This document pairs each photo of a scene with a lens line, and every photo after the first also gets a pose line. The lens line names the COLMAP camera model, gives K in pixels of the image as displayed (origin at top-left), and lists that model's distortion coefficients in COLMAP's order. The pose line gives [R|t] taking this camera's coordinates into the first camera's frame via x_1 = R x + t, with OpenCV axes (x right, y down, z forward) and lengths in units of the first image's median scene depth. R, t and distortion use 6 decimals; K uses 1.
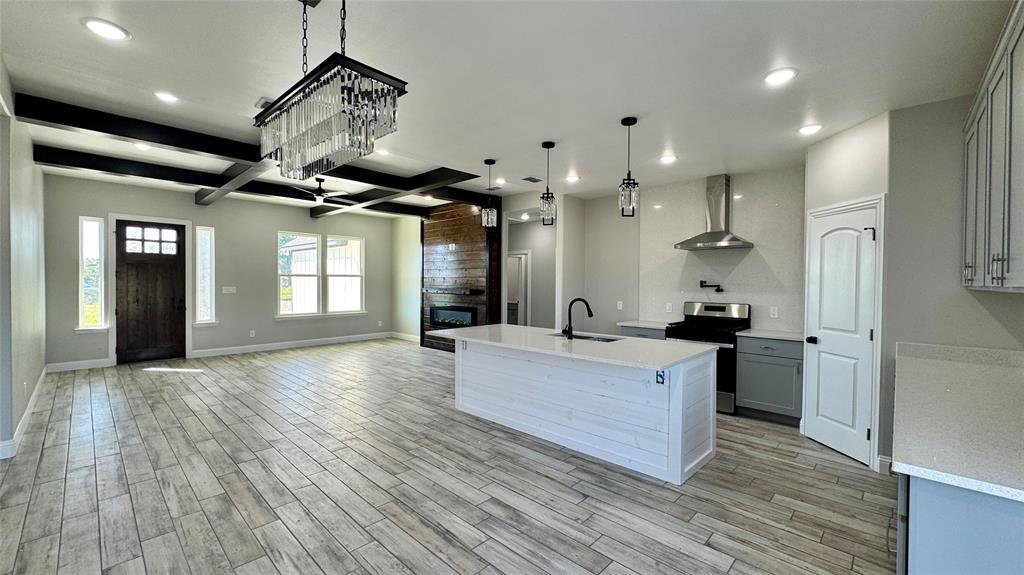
lens RADIAL K [[409.0, 0, 512.8], [0, 409.0, 286.0], [0, 0, 1]] dist [-0.002752, 0.000460]
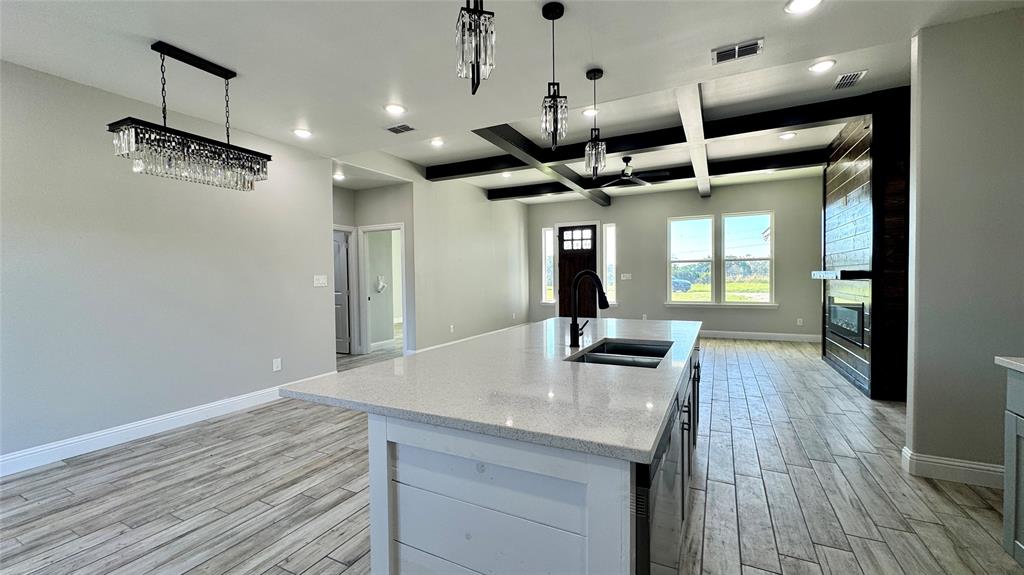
lens RADIAL K [[409.0, 0, 512.7], [0, 409.0, 286.3], [0, 0, 1]] dist [-0.002752, 0.000460]
pose [[0.284826, 0.012253, -0.958501, 0.632499], [0.002545, 0.999905, 0.013538, 0.043025], [0.958576, -0.006295, 0.284768, 0.767409]]
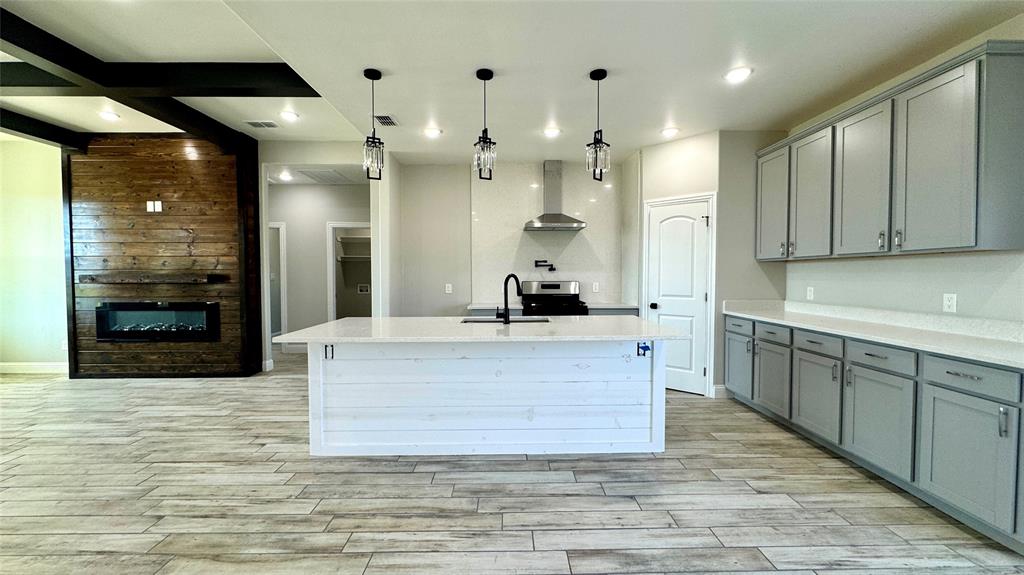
lens RADIAL K [[409.0, 0, 511.8], [0, 409.0, 285.9], [0, 0, 1]] dist [-0.002752, 0.000460]
pose [[0.715383, -0.028790, 0.698139, -0.421354], [0.015284, 0.999556, 0.025558, 0.033154], [-0.698566, -0.007614, 0.715506, 0.407210]]
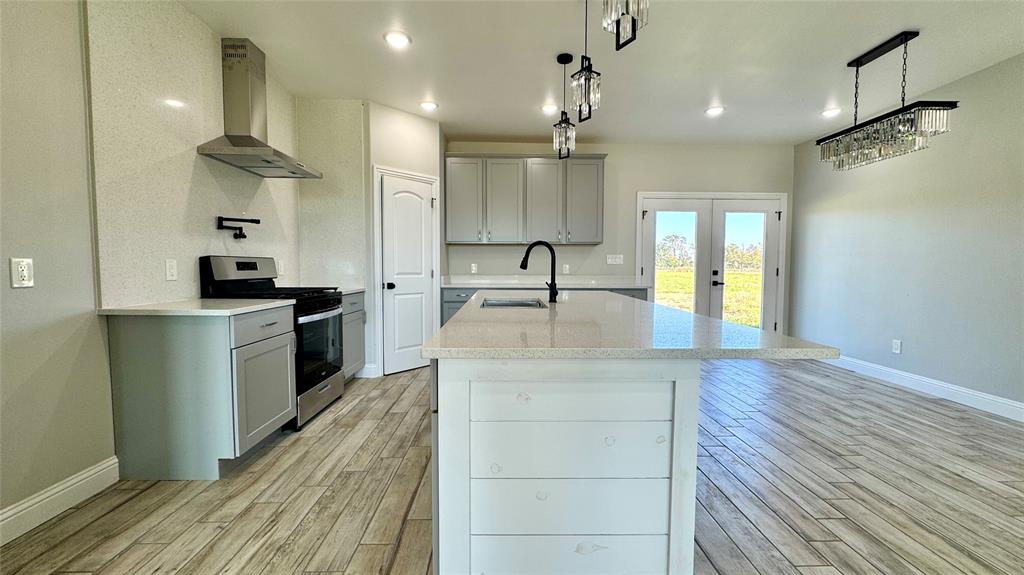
lens RADIAL K [[409.0, 0, 513.1], [0, 409.0, 284.7], [0, 0, 1]] dist [-0.002752, 0.000460]
pose [[-0.705175, -0.041592, 0.707812, -0.284163], [-0.000117, 0.998285, 0.058544, 0.062419], [-0.709033, 0.041202, -0.703970, 1.511727]]
